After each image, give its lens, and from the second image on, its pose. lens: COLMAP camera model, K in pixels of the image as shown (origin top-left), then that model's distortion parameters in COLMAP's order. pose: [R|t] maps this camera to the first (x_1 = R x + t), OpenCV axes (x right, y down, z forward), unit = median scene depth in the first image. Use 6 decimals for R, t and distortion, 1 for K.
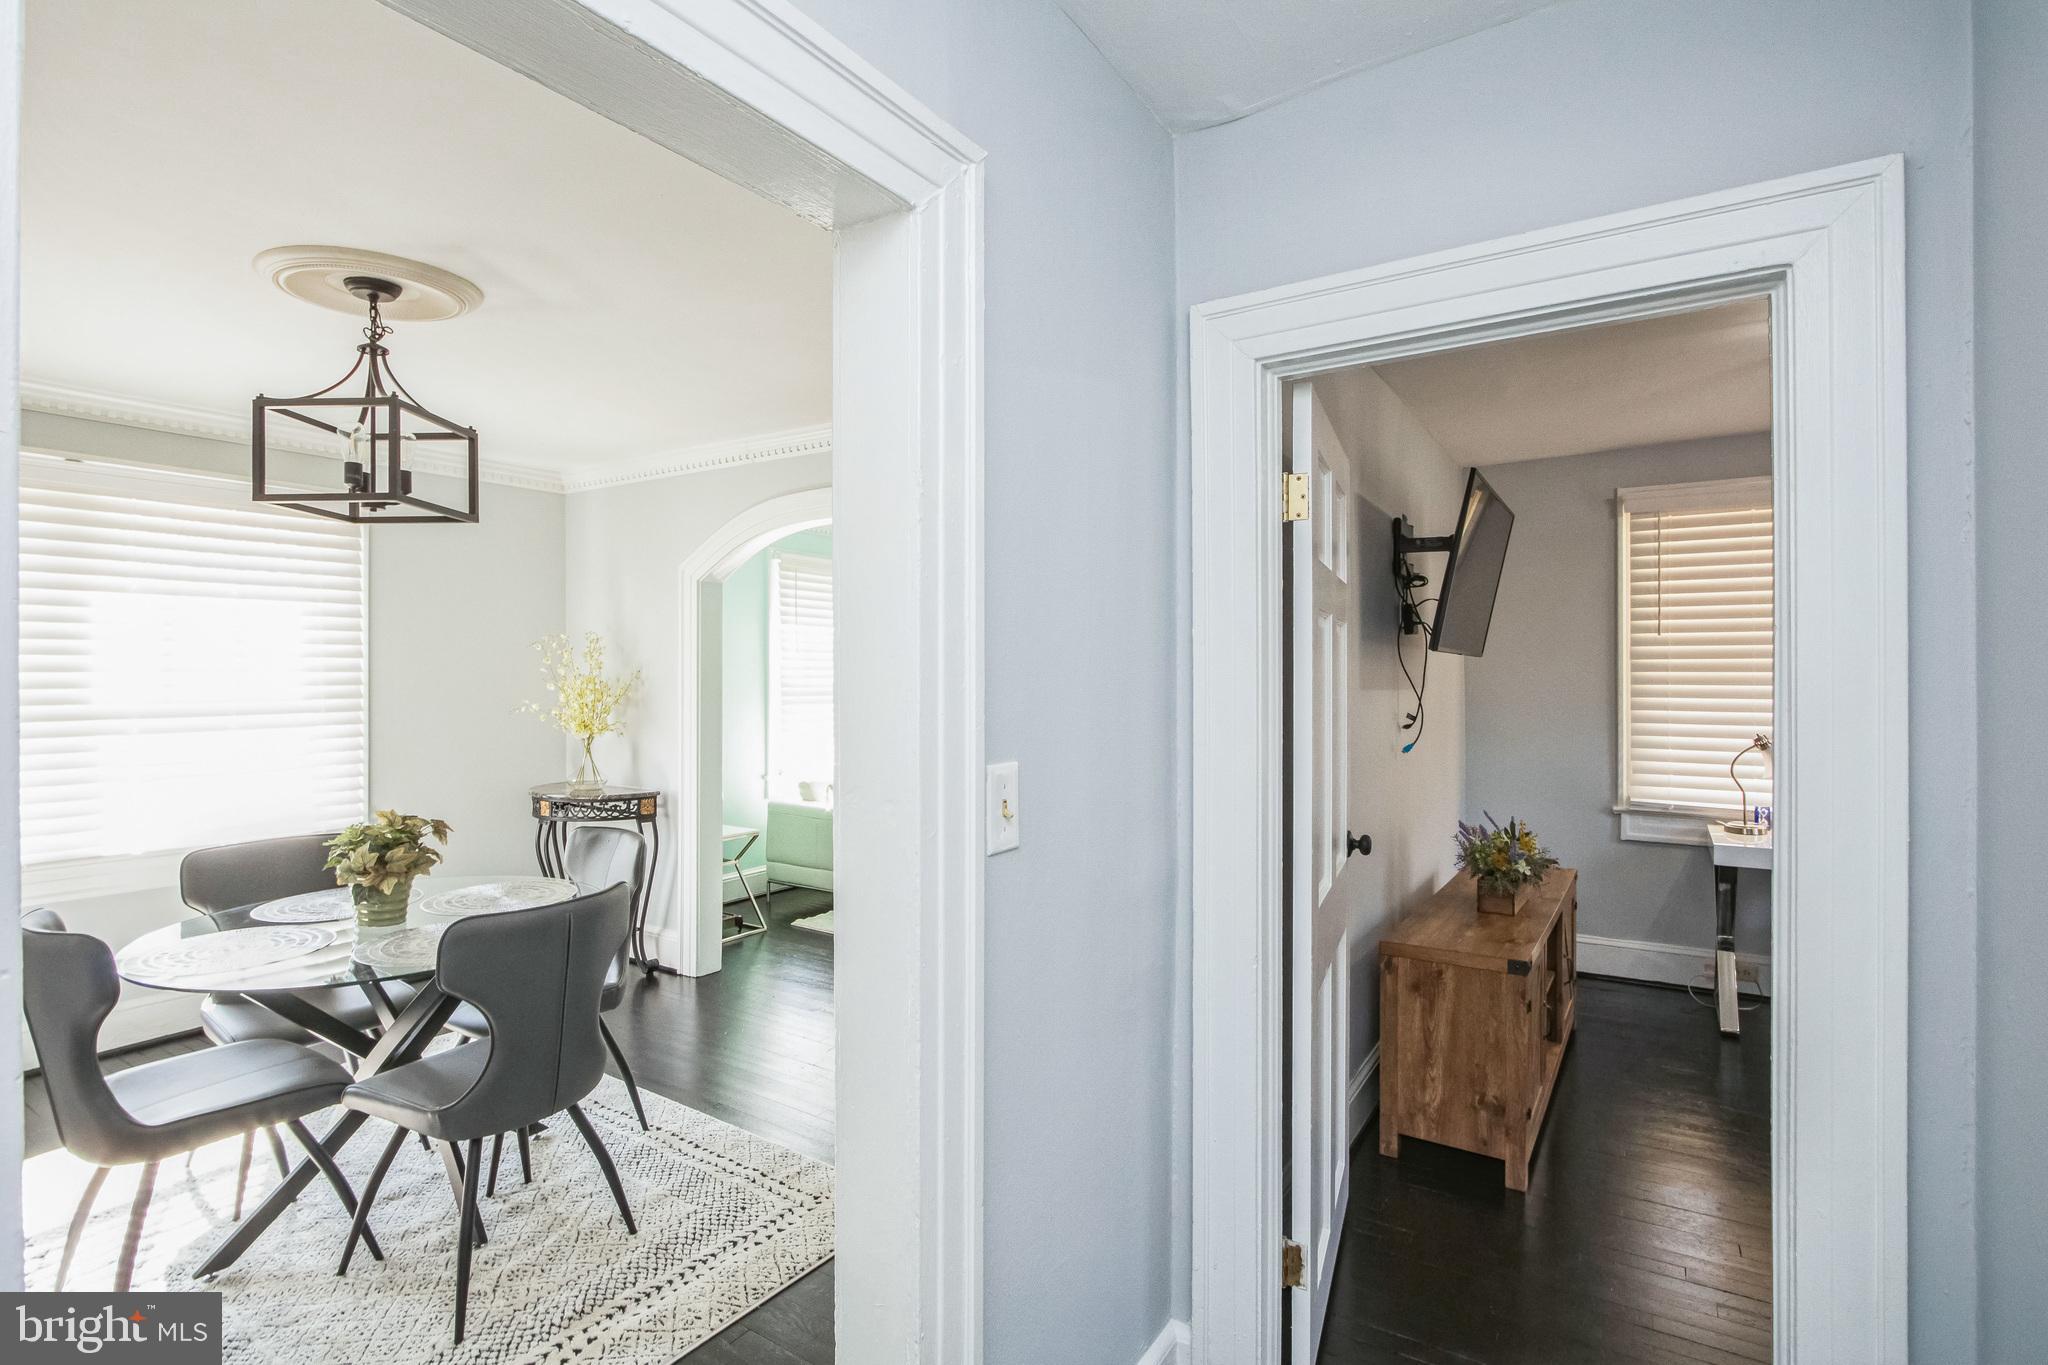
lens RADIAL K [[973.8, 0, 1020.4], [0, 973.8, 679.1], [0, 0, 1]] dist [-0.008396, 0.002423]
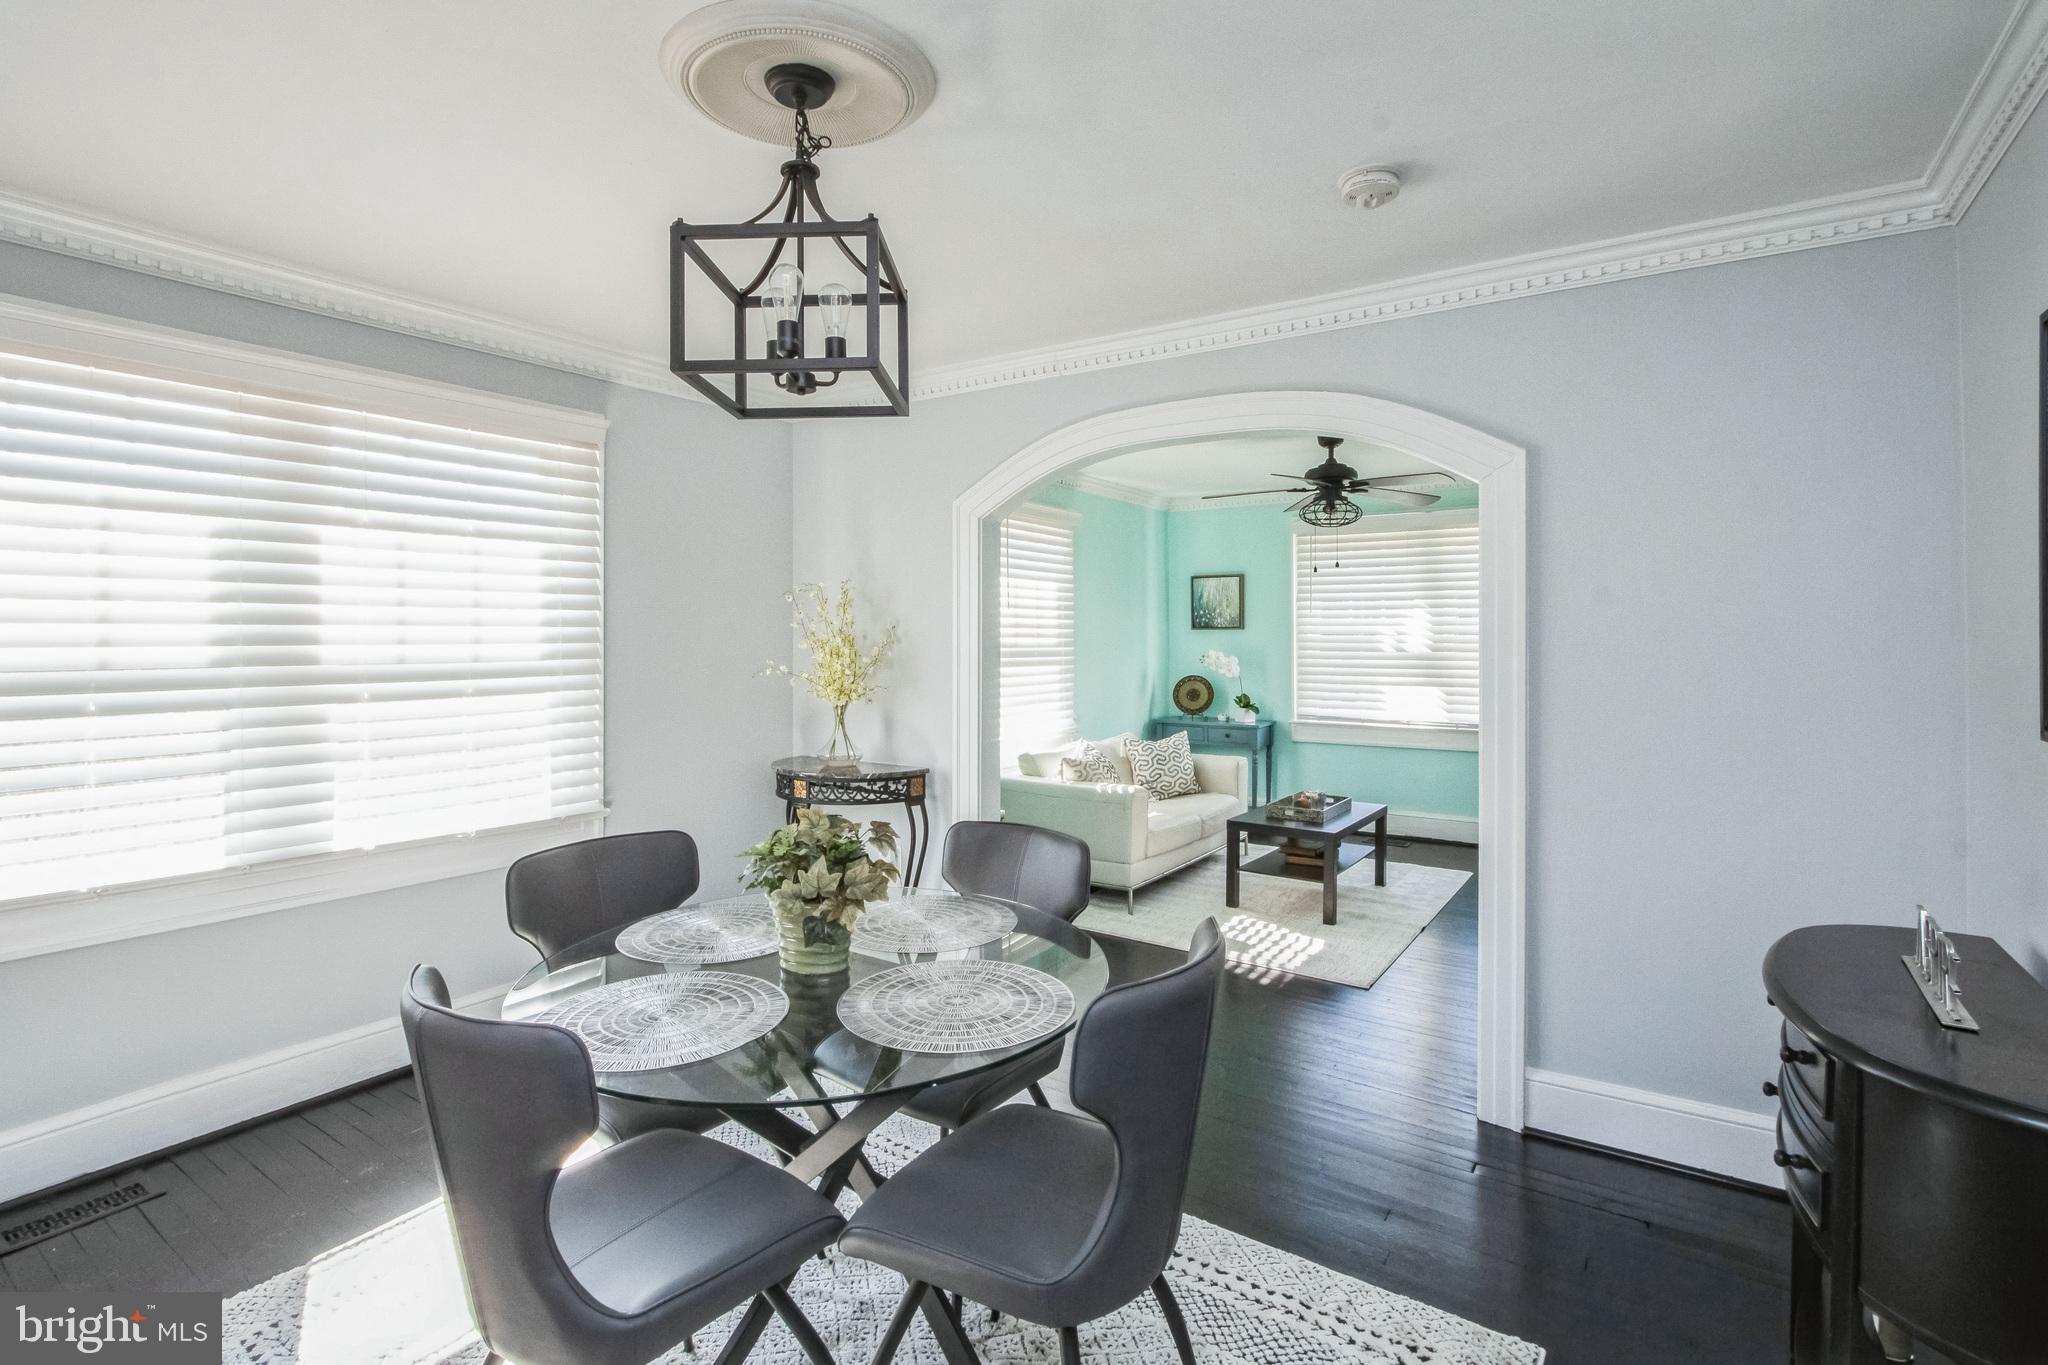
lens RADIAL K [[973.8, 0, 1011.9], [0, 973.8, 640.7], [0, 0, 1]] dist [-0.008396, 0.002423]
pose [[0.999937, -0.001319, -0.011118, -0.389008], [0.001288, 0.999995, -0.002812, 0.009960], [0.011122, 0.002797, 0.999934, 0.214436]]
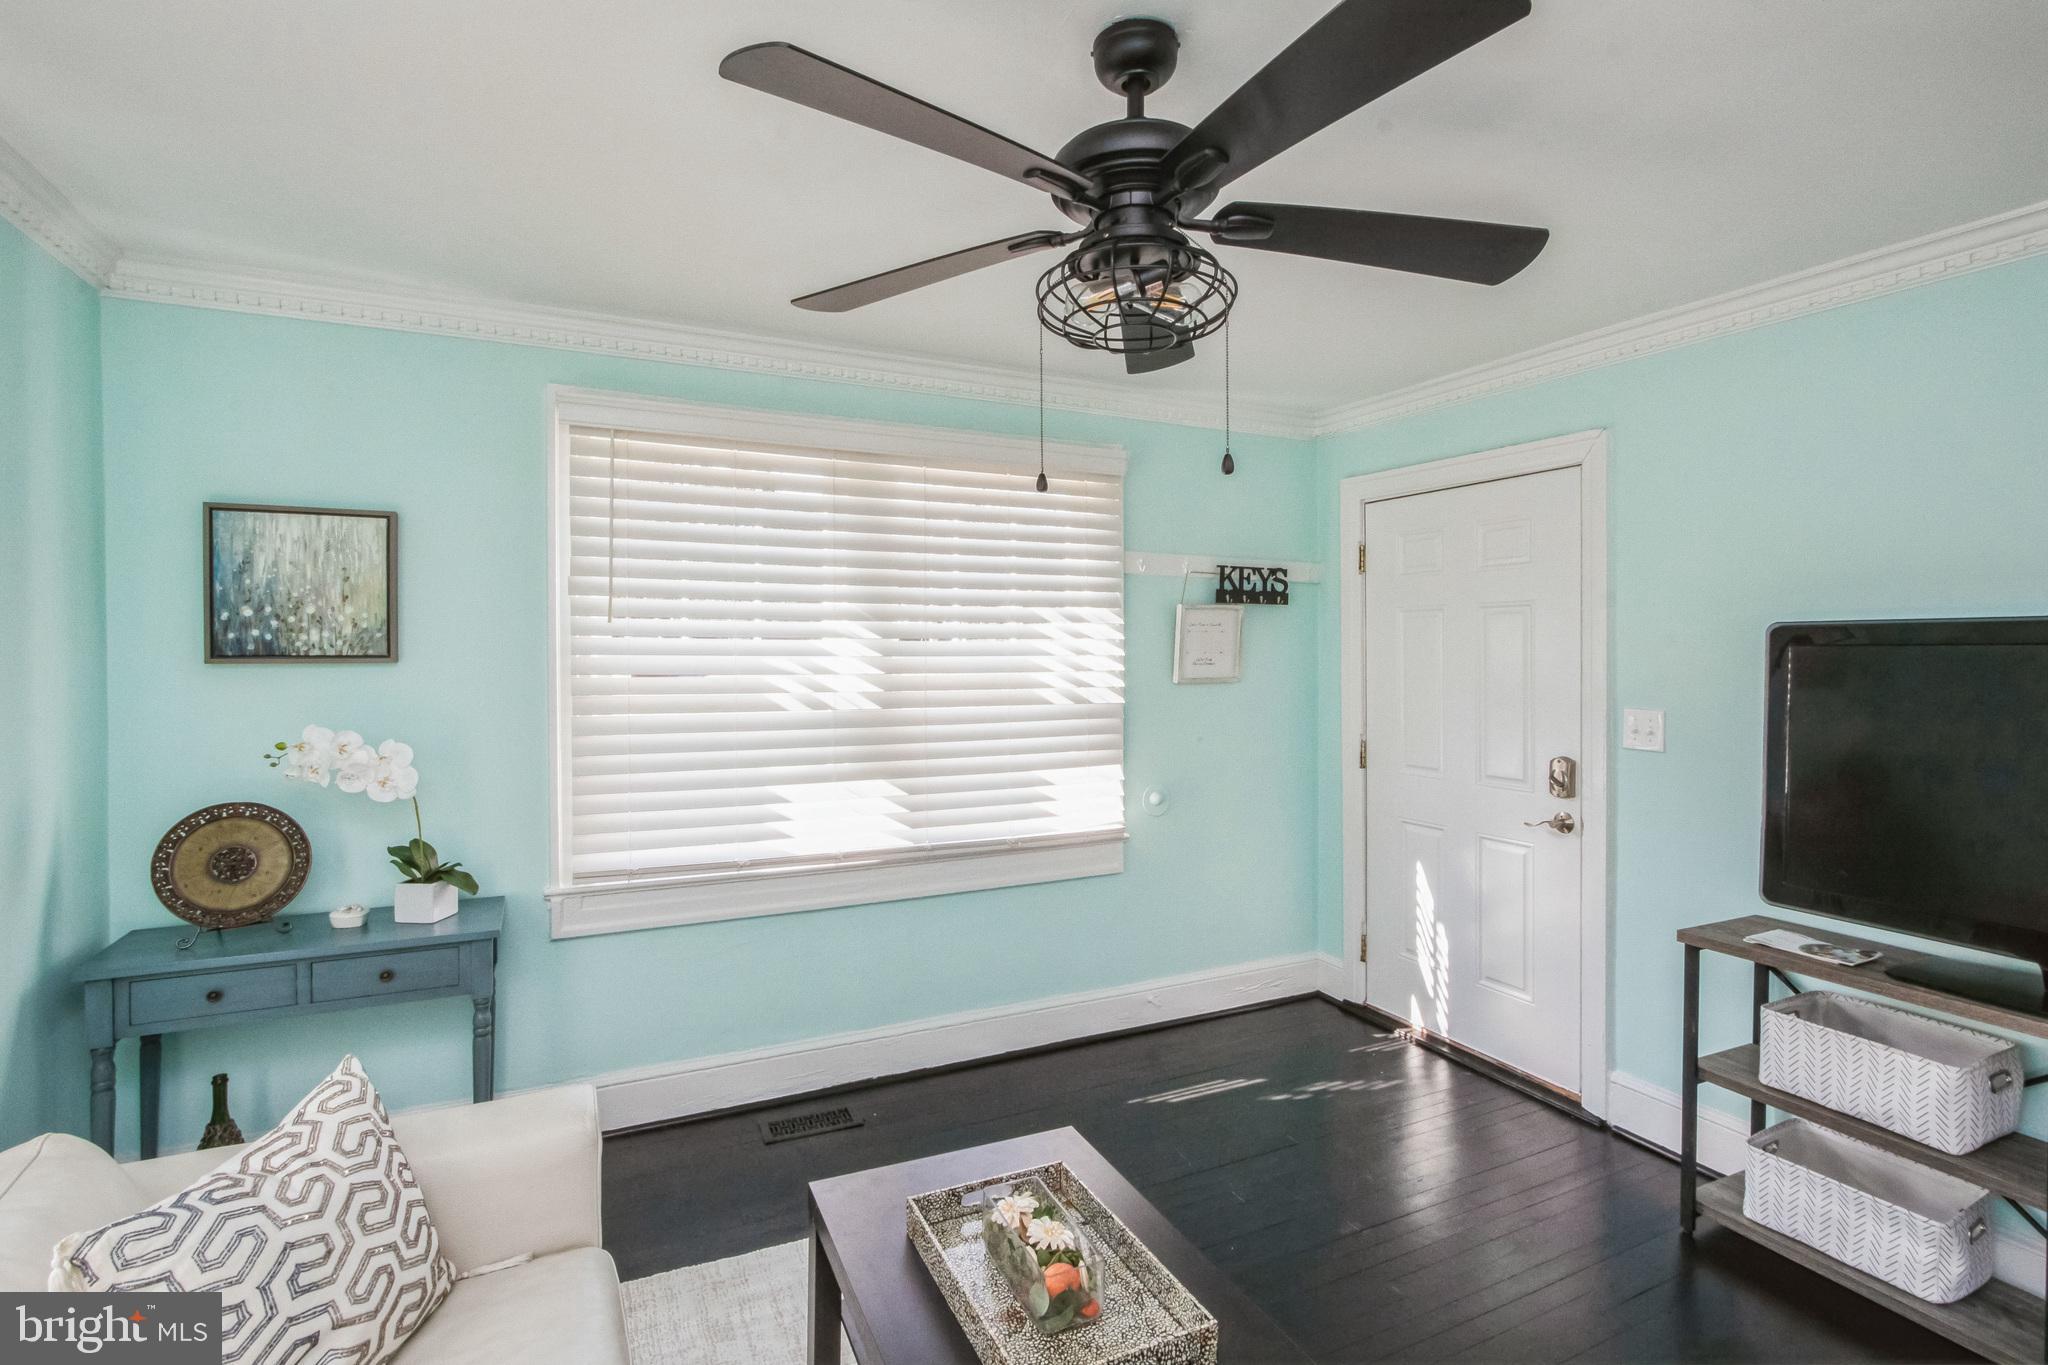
lens RADIAL K [[973.8, 0, 1026.9], [0, 973.8, 676.7], [0, 0, 1]] dist [-0.008396, 0.002423]
pose [[0.503323, -0.027851, 0.863649, -0.329734], [0.004693, 0.999554, 0.029499, -0.028330], [-0.864085, -0.010794, 0.503229, 1.469296]]
